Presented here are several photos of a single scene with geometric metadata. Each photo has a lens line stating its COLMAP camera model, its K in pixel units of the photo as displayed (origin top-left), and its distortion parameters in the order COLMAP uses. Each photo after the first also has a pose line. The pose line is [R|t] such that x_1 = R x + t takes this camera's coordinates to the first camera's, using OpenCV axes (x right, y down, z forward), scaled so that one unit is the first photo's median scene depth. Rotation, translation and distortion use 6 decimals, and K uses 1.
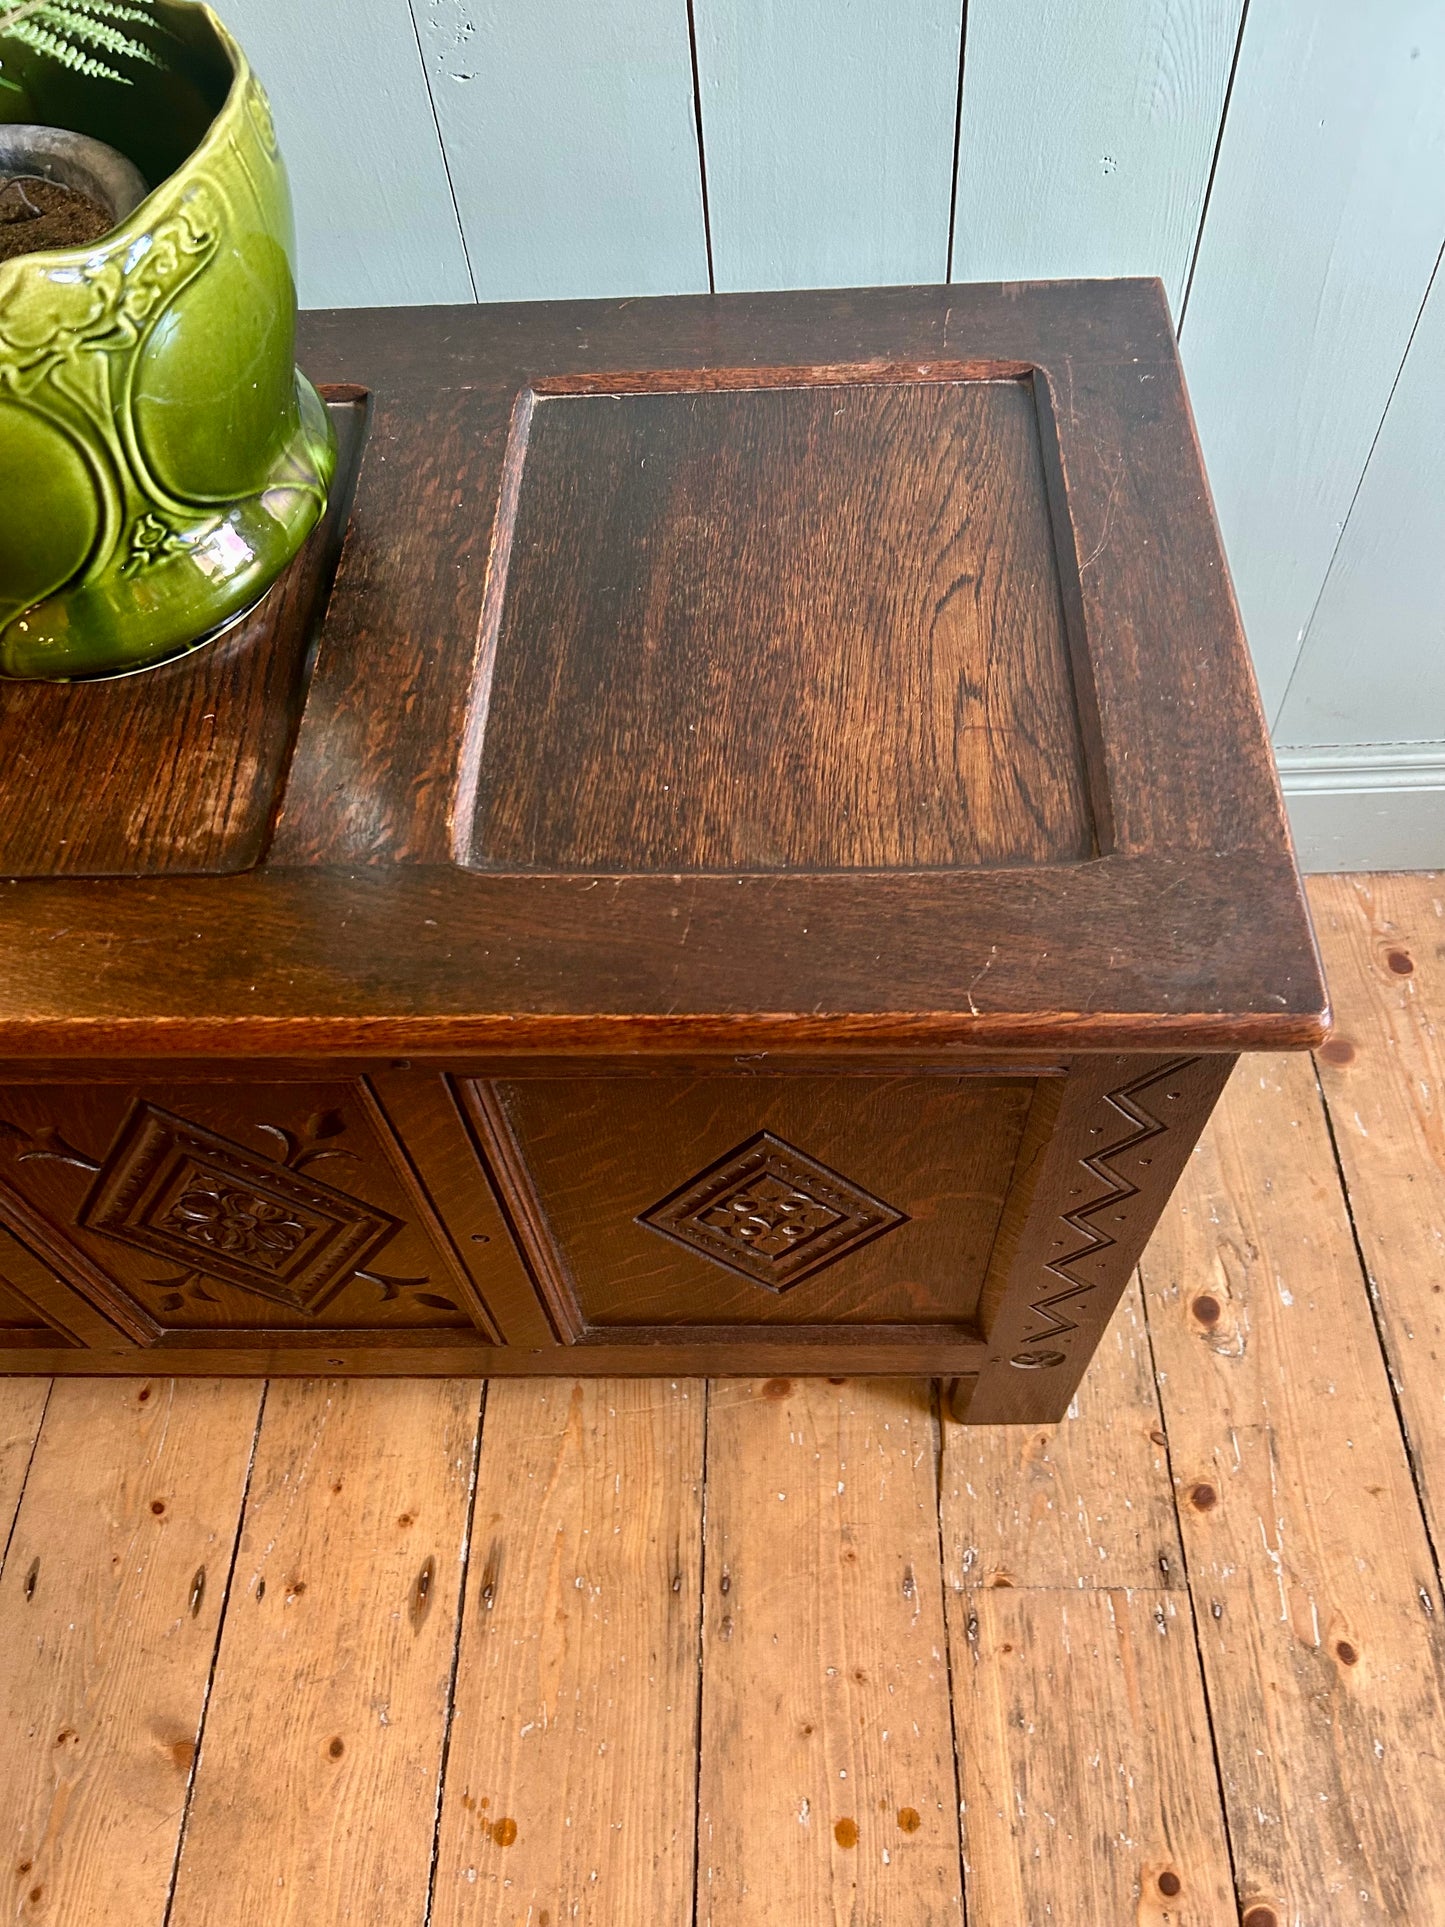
lens RADIAL K [[1459.9, 0, 708.6], [0, 1459.9, 965.5], [0, 0, 1]] dist [0.030975, -0.026824]
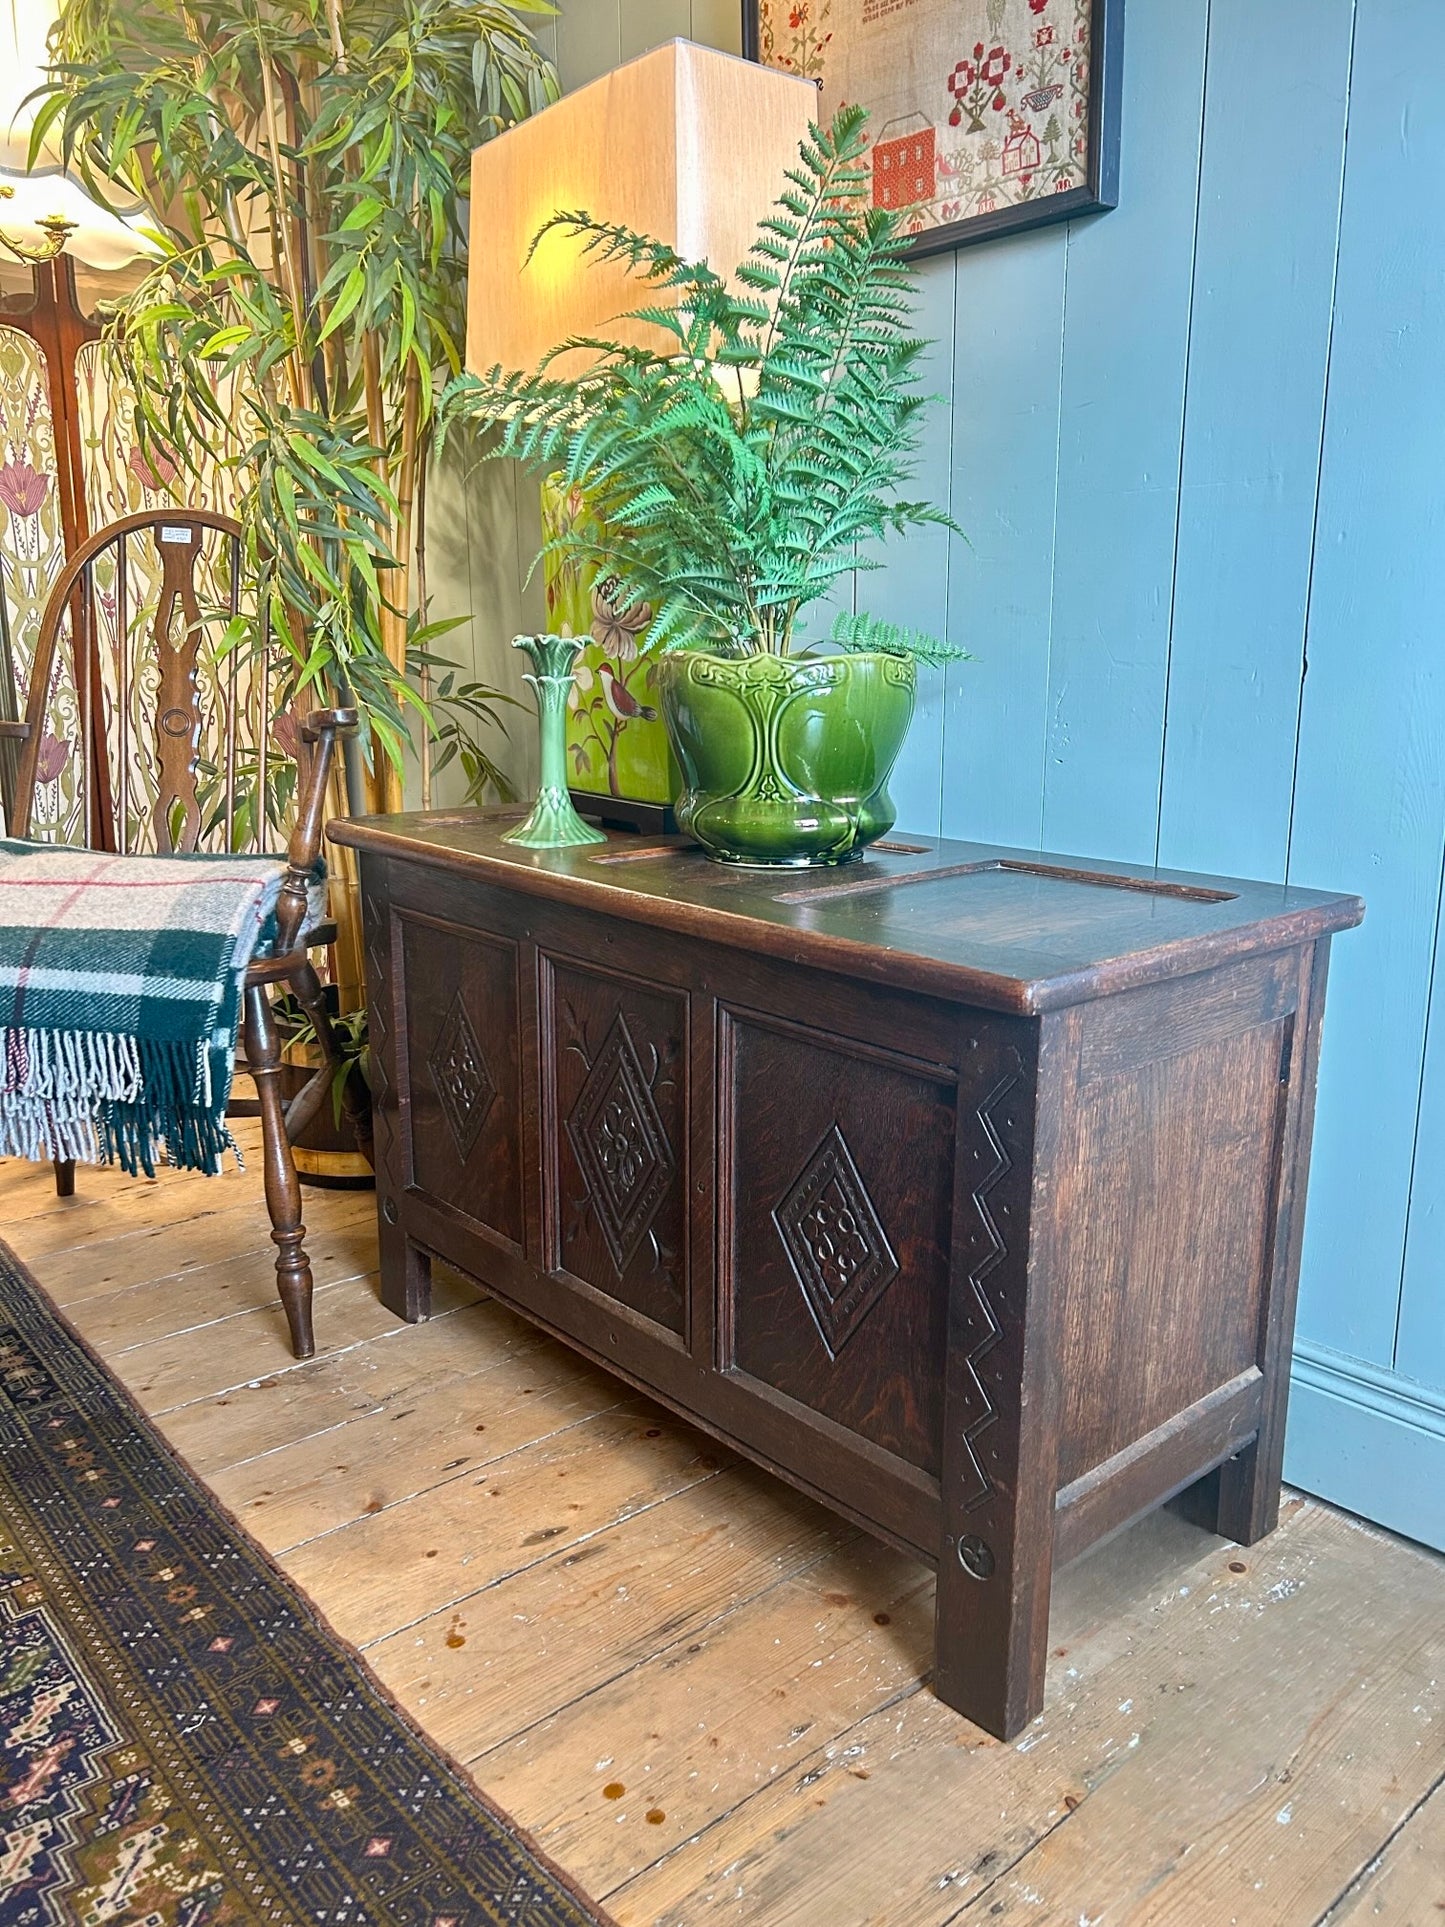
lens RADIAL K [[1459.9, 0, 724.1], [0, 1459.9, 961.6], [0, 0, 1]] dist [0.030975, -0.026824]
pose [[0.675380, 0.226419, -0.701852, 0.794385], [-0.637351, 0.657987, -0.401044, 0.545240], [0.371006, 0.718183, 0.588700, -0.129968]]
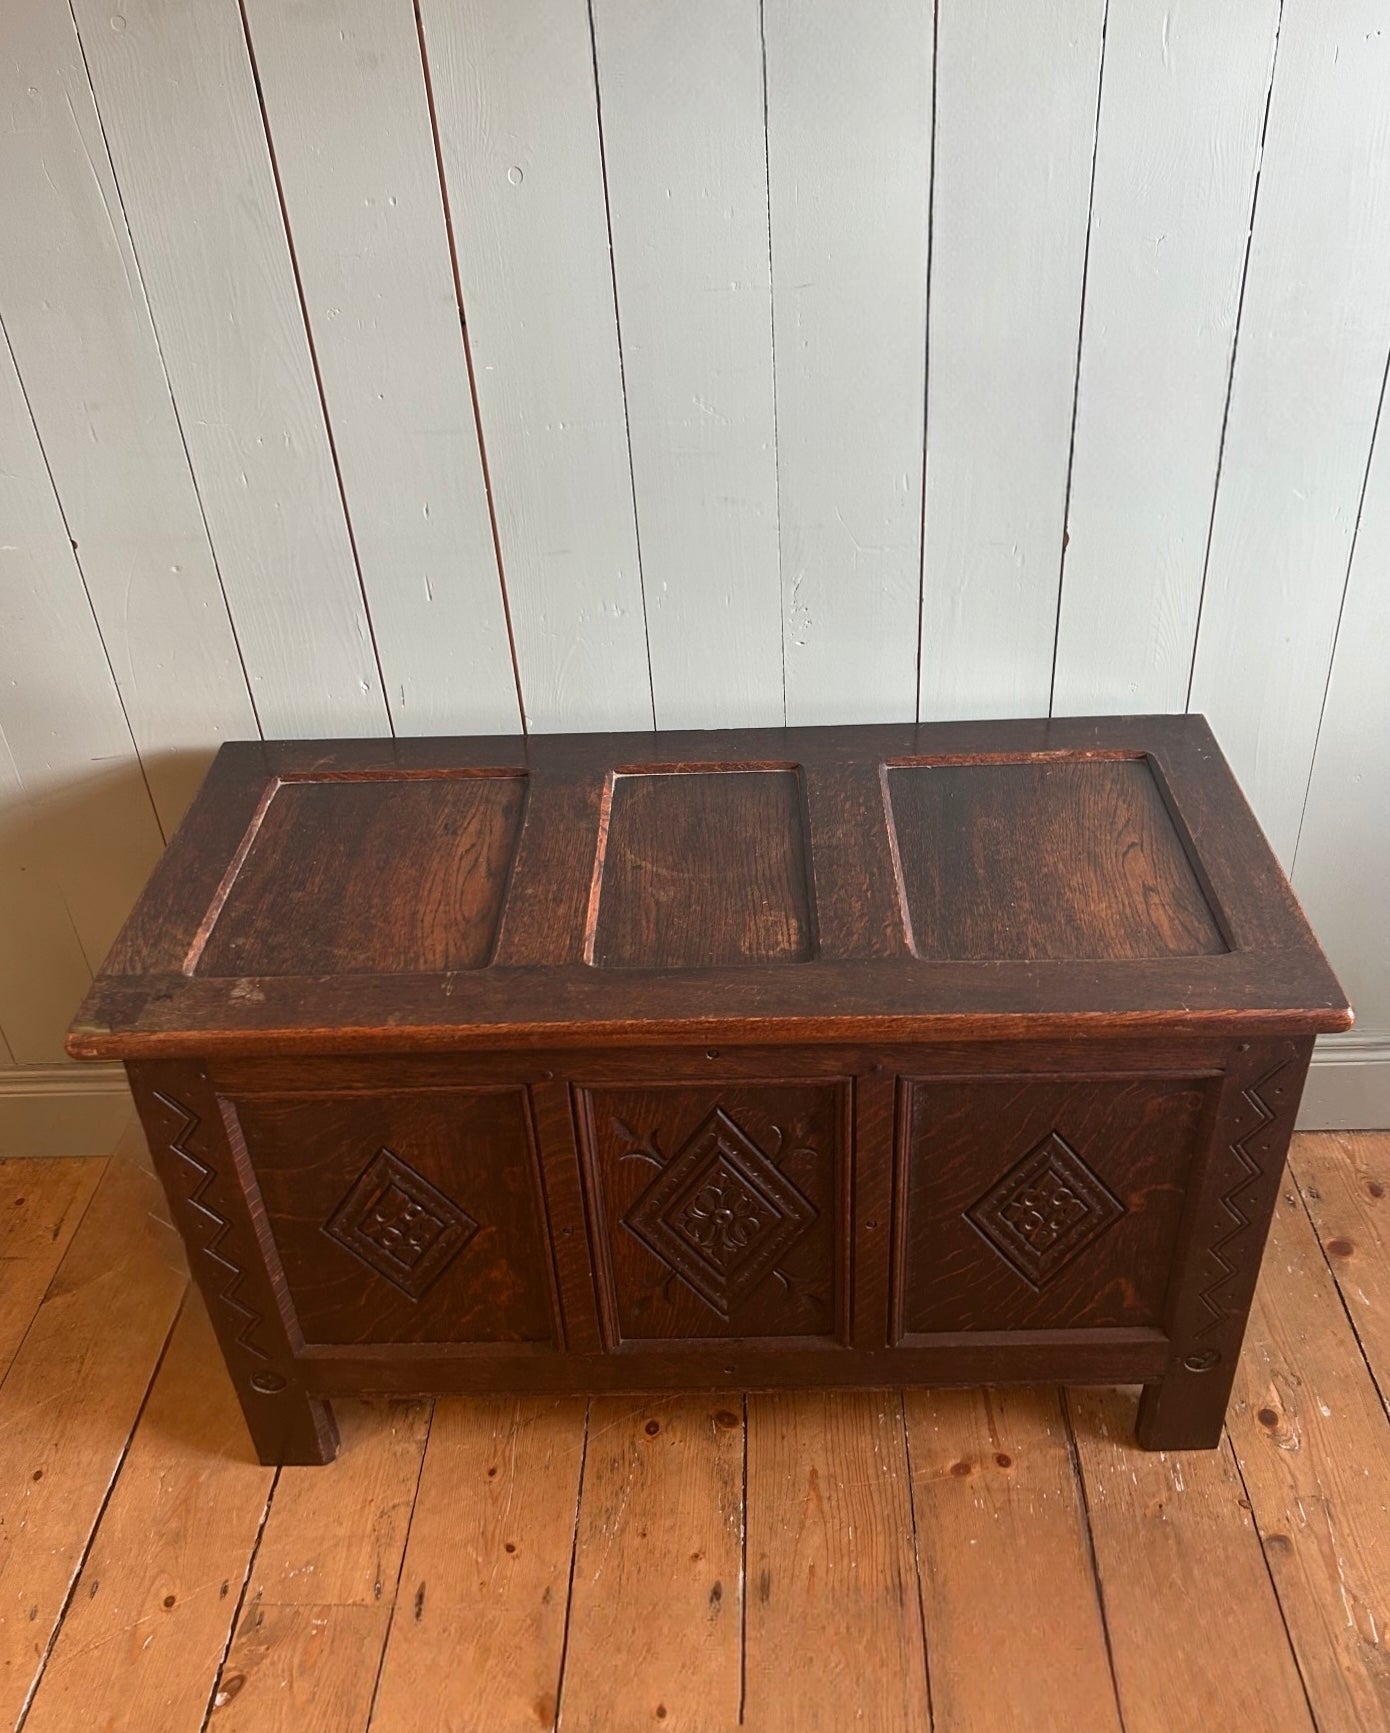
lens RADIAL K [[1516.0, 0, 698.9], [0, 1516.0, 822.4], [0, 0, 1]] dist [0.028709, -0.020342]
pose [[0.999772, 0.006840, 0.020233, -0.318727], [0.001499, 0.922528, -0.385927, 0.351558], [-0.021305, 0.385869, 0.922307, -0.627164]]
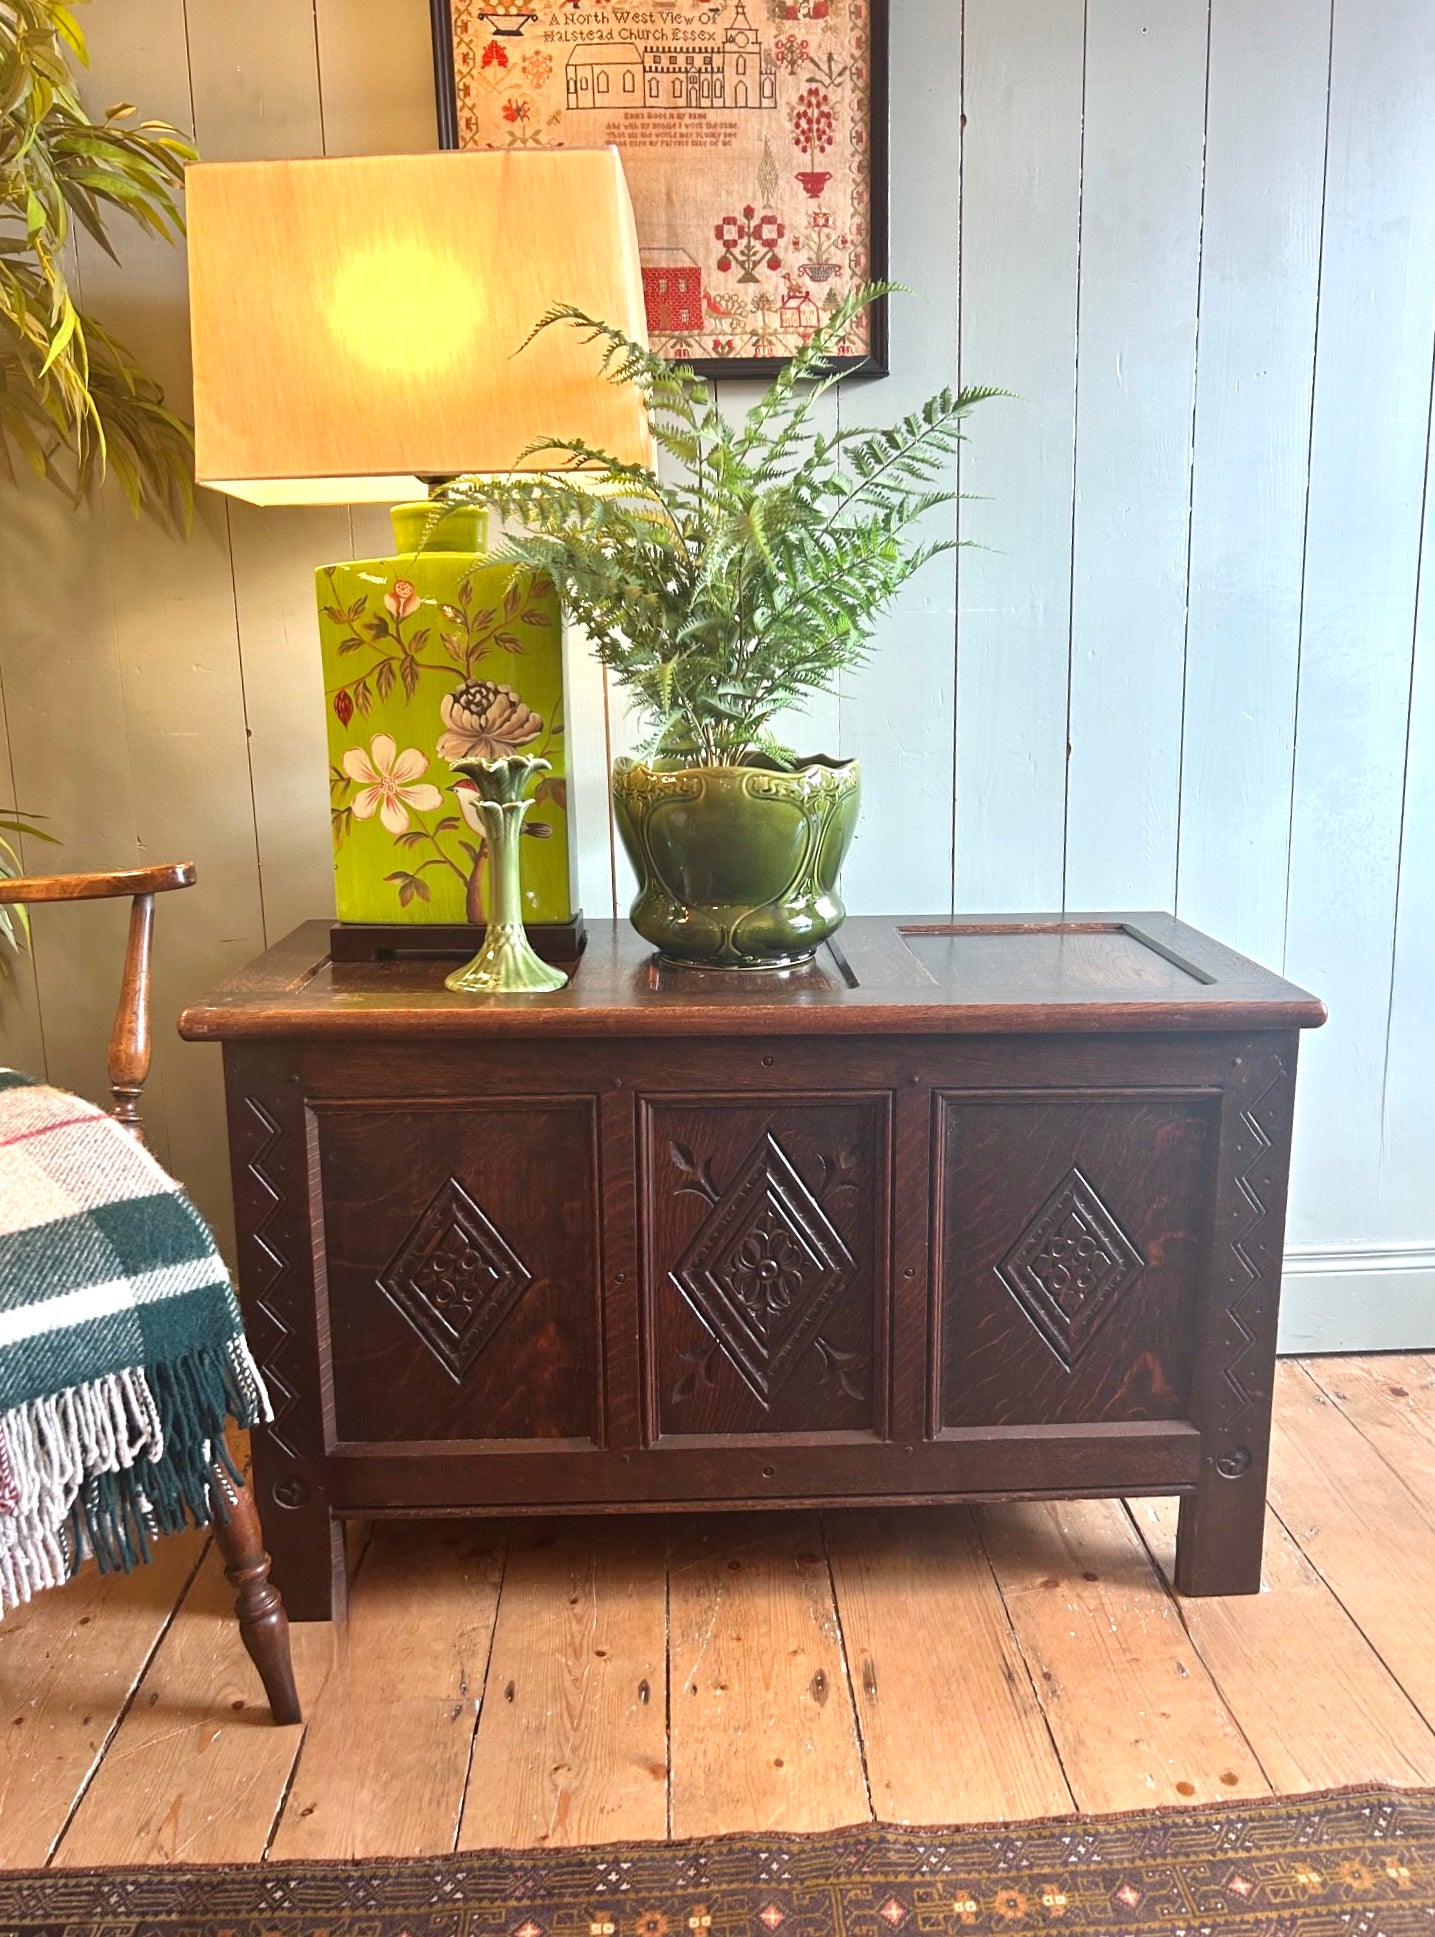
lens RADIAL K [[1467.5, 0, 737.0], [0, 1467.5, 960.8], [0, 0, 1]] dist [0.030975, -0.026824]
pose [[0.996923, 0.041182, 0.066700, -0.403993], [0.017876, 0.709028, -0.704954, 0.944657], [-0.076323, 0.703977, 0.706110, -0.400919]]
